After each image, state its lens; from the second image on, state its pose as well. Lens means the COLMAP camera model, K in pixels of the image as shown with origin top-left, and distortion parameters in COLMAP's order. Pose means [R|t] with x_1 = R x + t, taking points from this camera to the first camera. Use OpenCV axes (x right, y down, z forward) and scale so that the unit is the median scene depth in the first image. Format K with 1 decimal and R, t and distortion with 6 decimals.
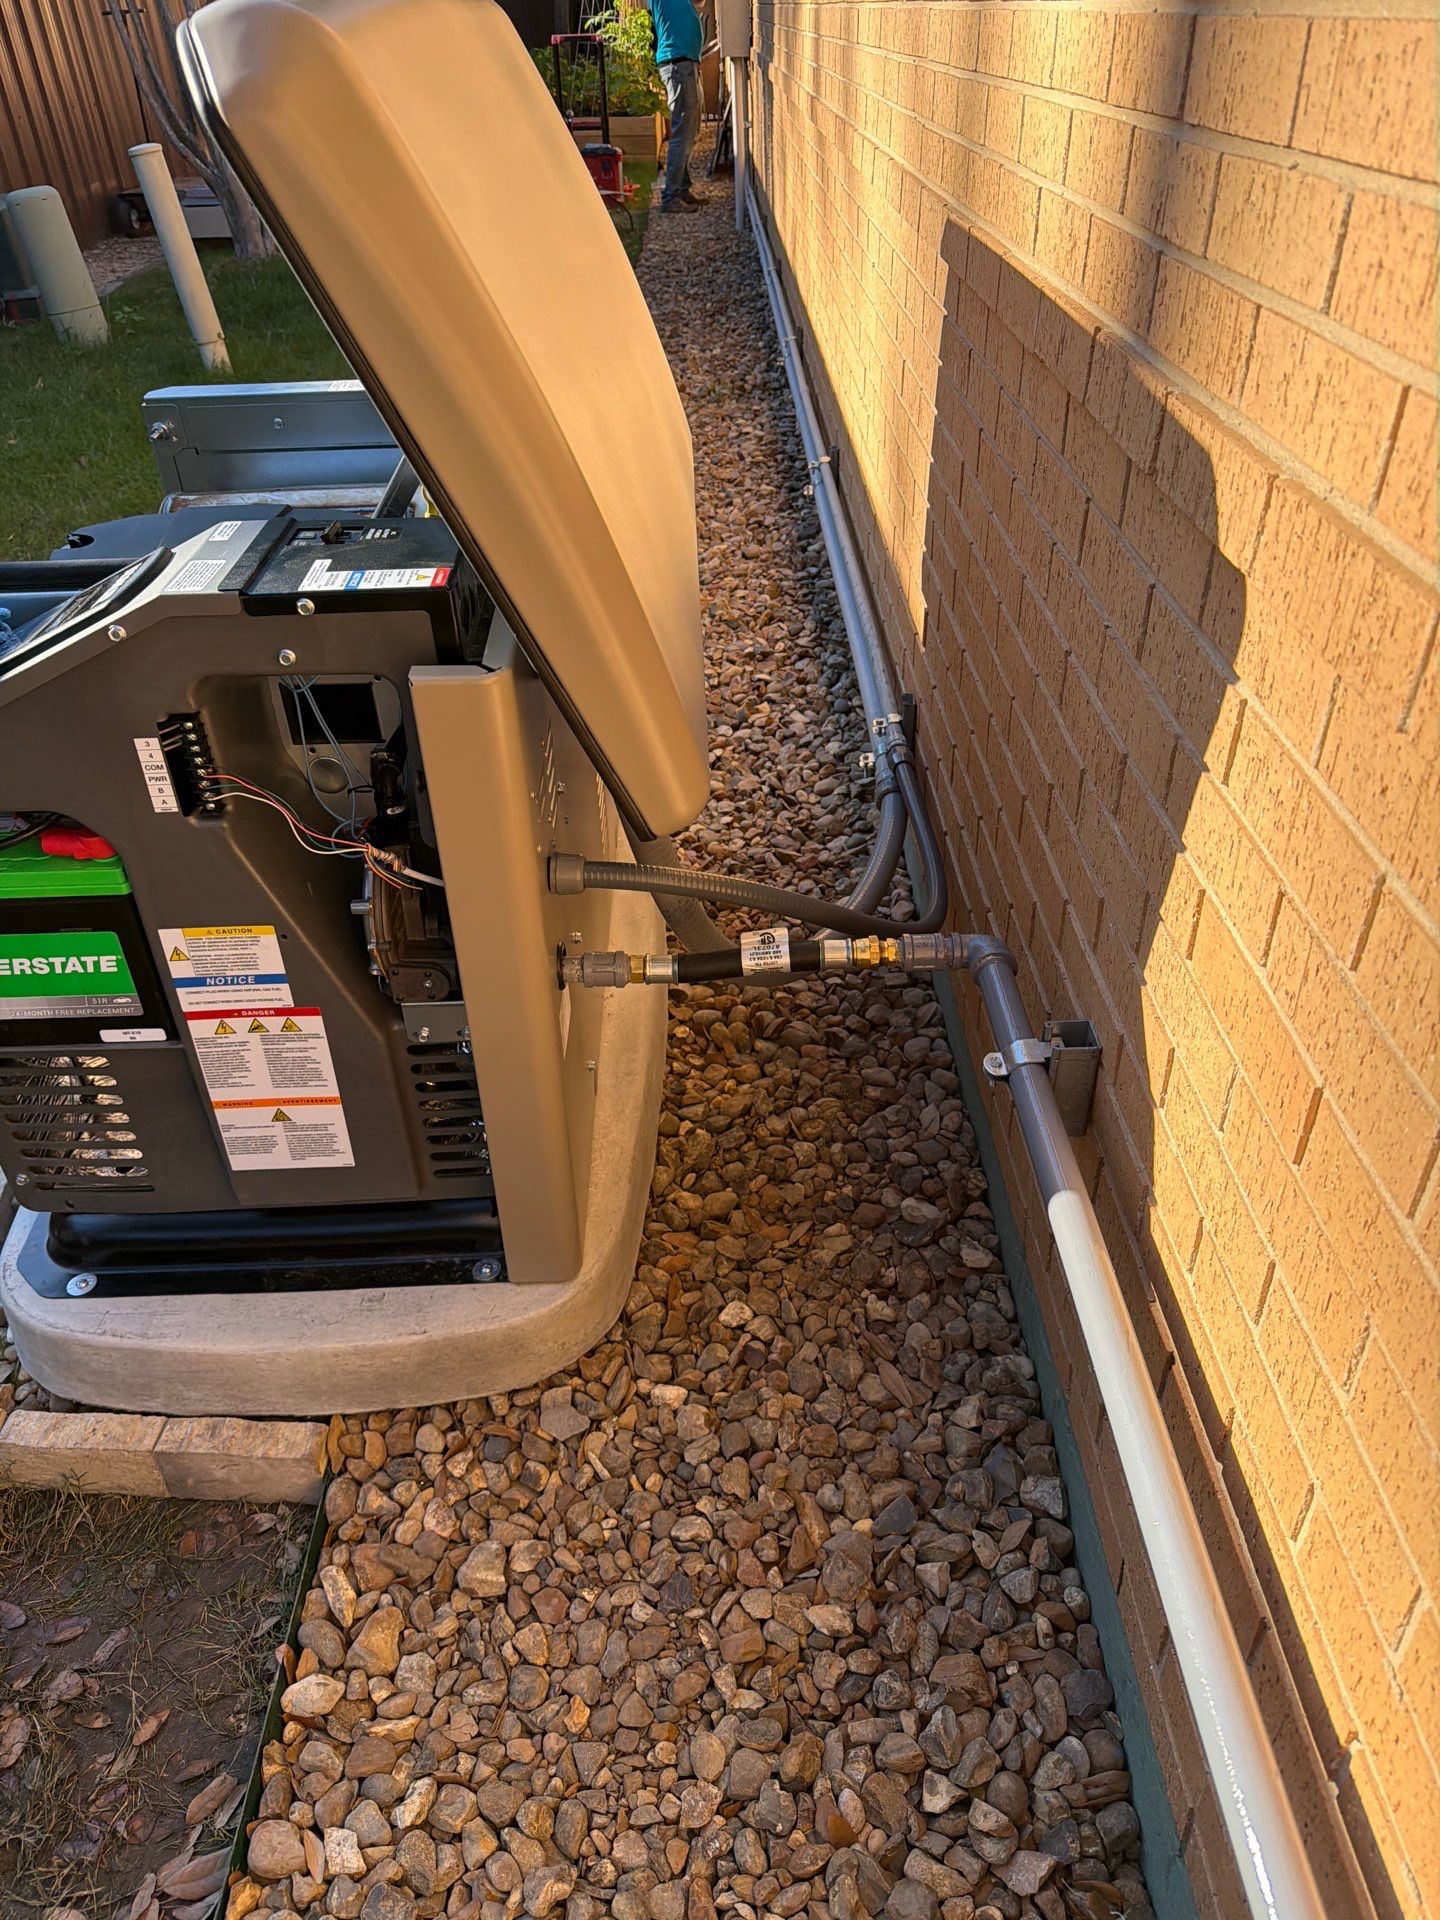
lens RADIAL K [[1317.2, 0, 730.1], [0, 1317.2, 961.2], [0, 0, 1]] dist [0.072529, -0.098008]
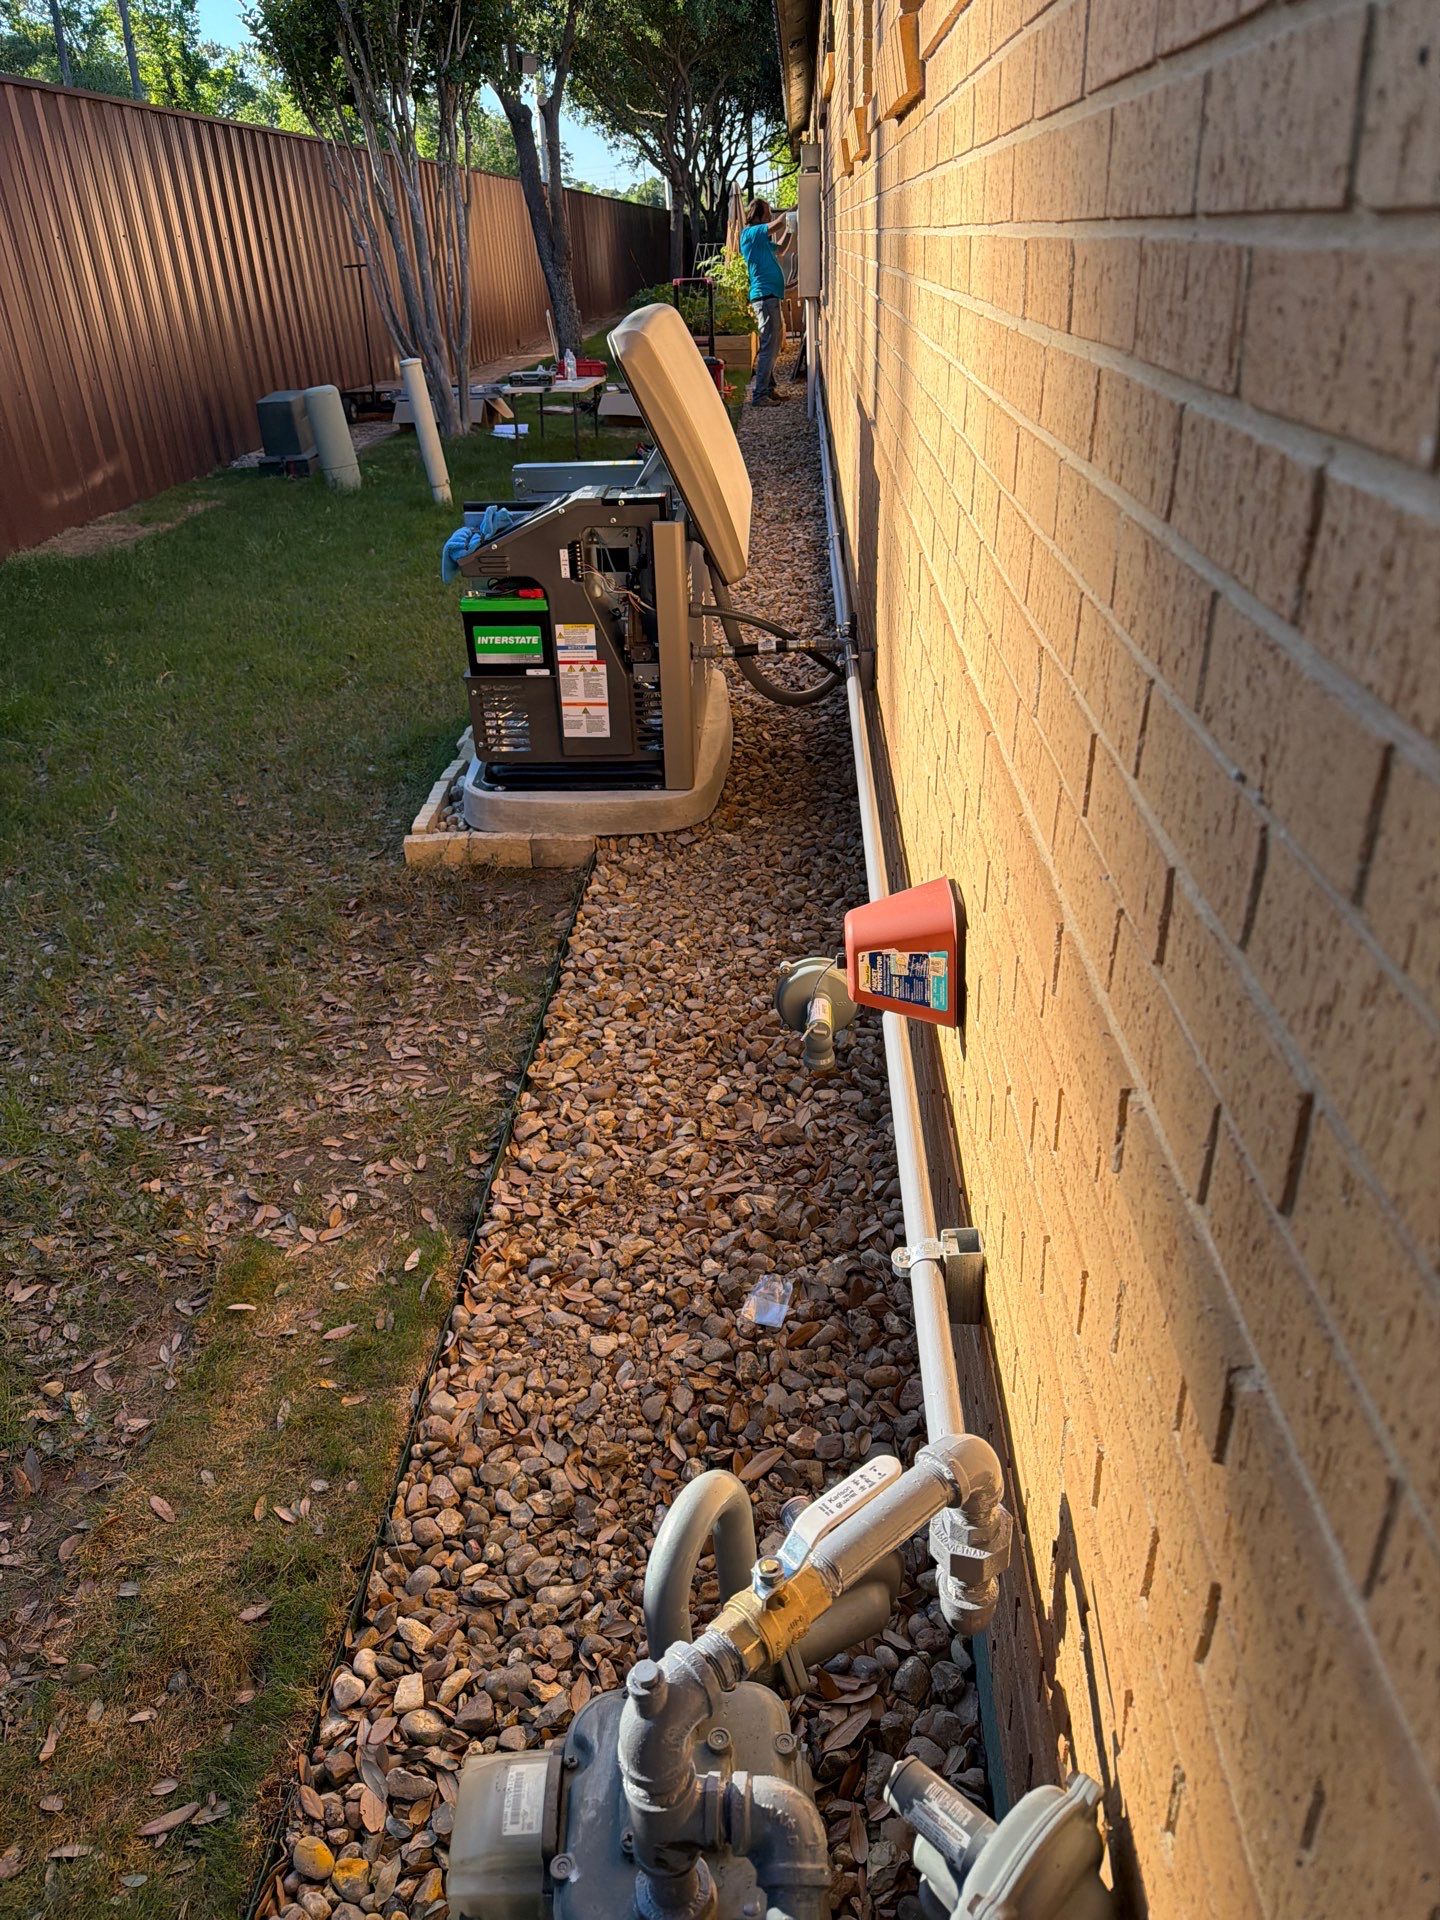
lens RADIAL K [[1312.2, 0, 720.0], [0, 1312.2, 960.0], [0, 0, 1]] dist [0.139822, -0.223396]
pose [[0.997431, 0.024536, -0.067304, 0.119178], [-0.032643, 0.991978, -0.122124, 0.899634], [0.063768, 0.124008, 0.990230, -1.502835]]
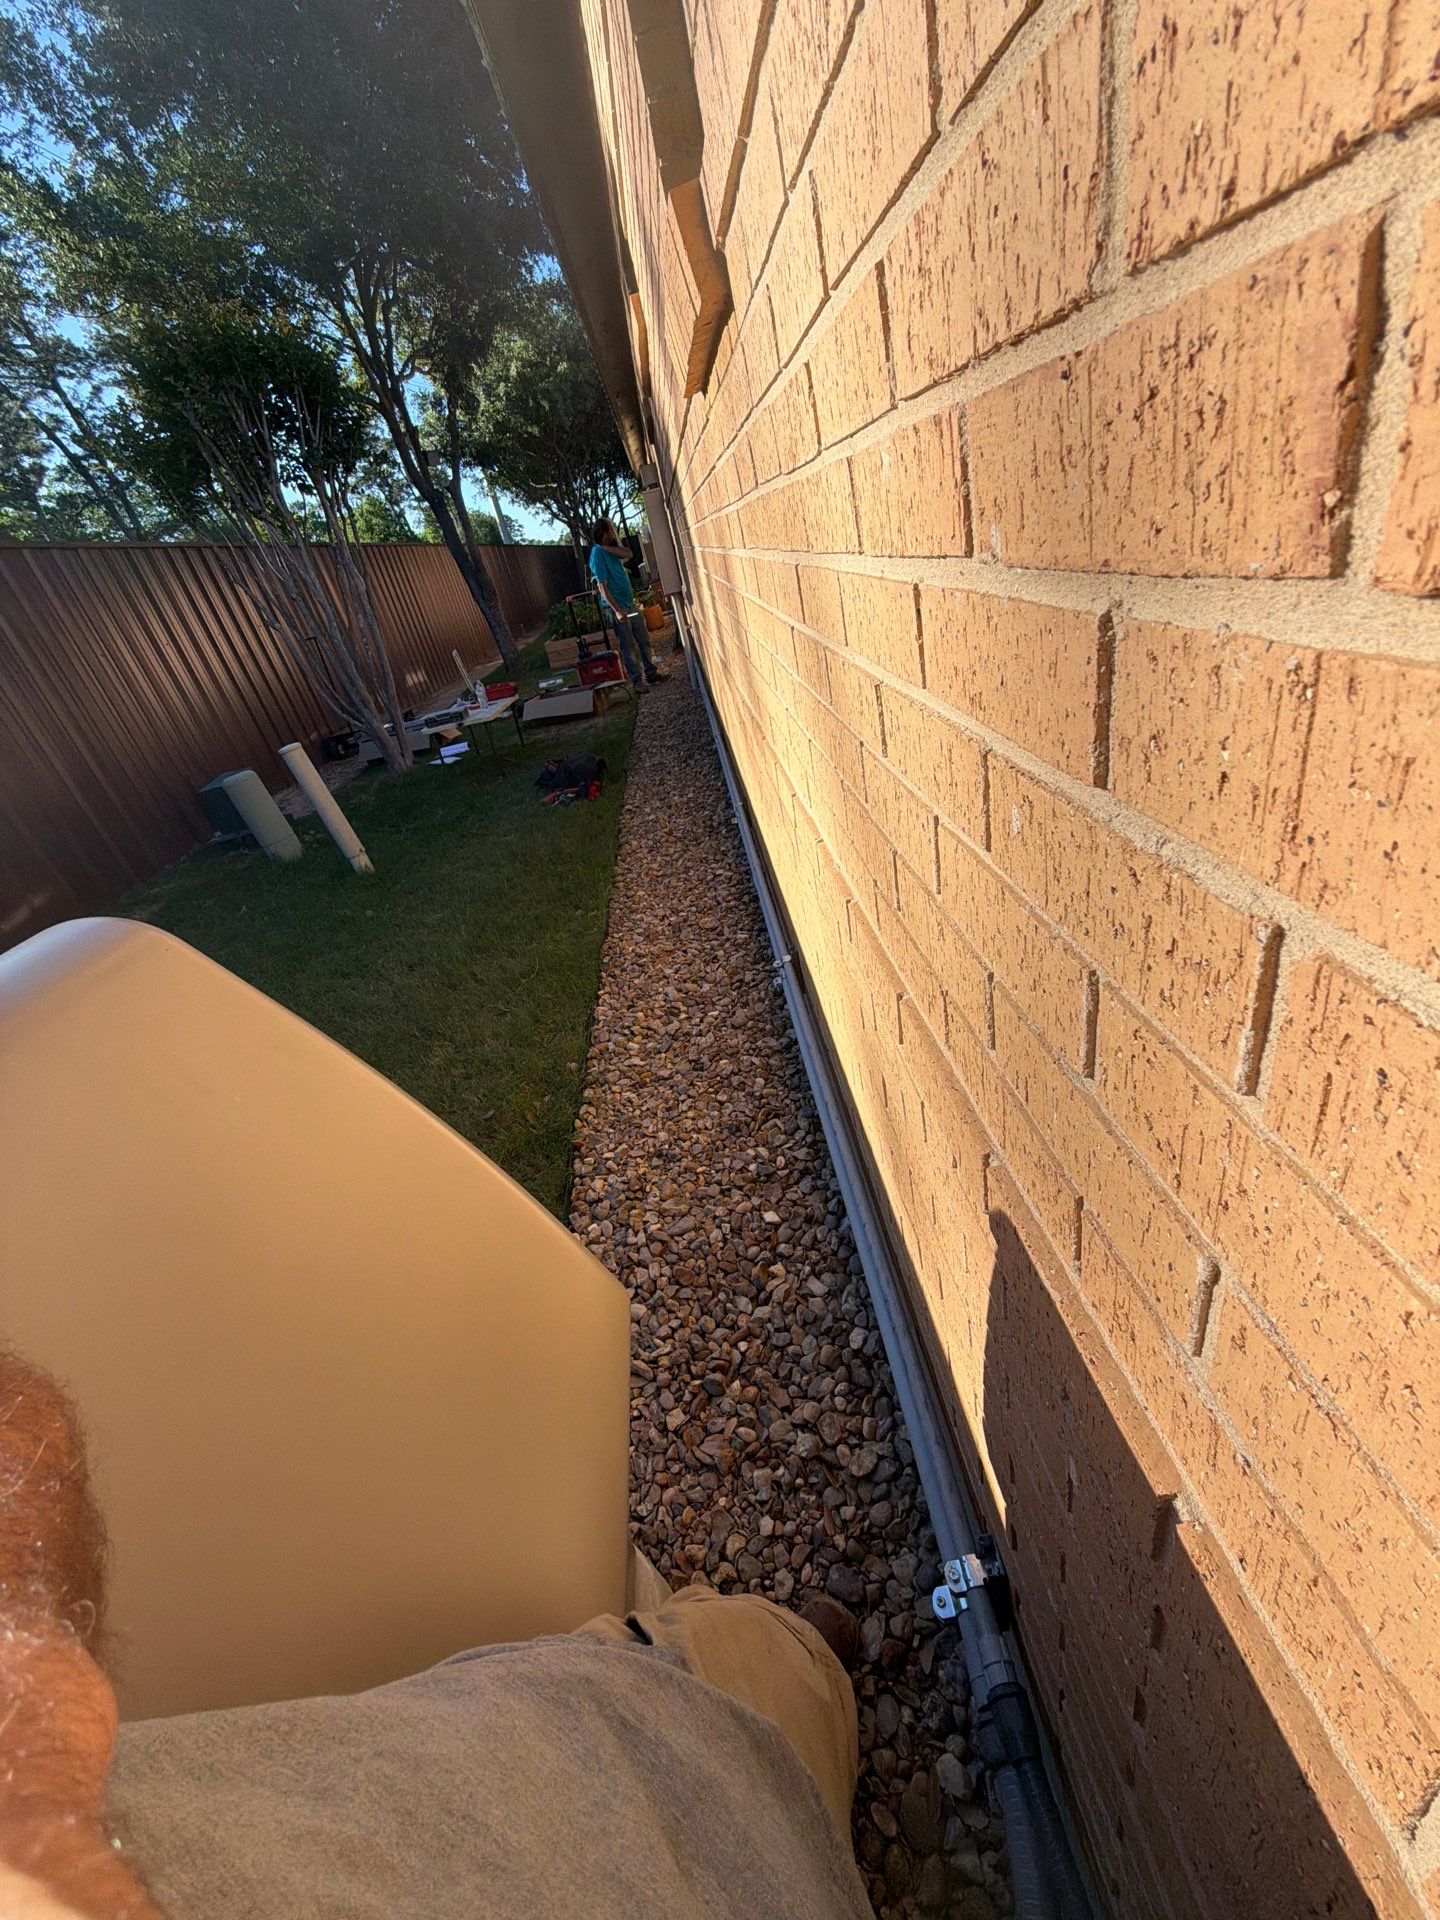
lens RADIAL K [[734.9, 0, 750.7], [0, 734.9, 956.0], [0, 0, 1]] dist [0.020417, -0.021604]
pose [[0.980719, -0.195029, -0.012427, 0.115928], [0.192762, 0.975859, -0.102679, -0.741389], [0.032153, 0.098303, 0.994637, 0.843070]]
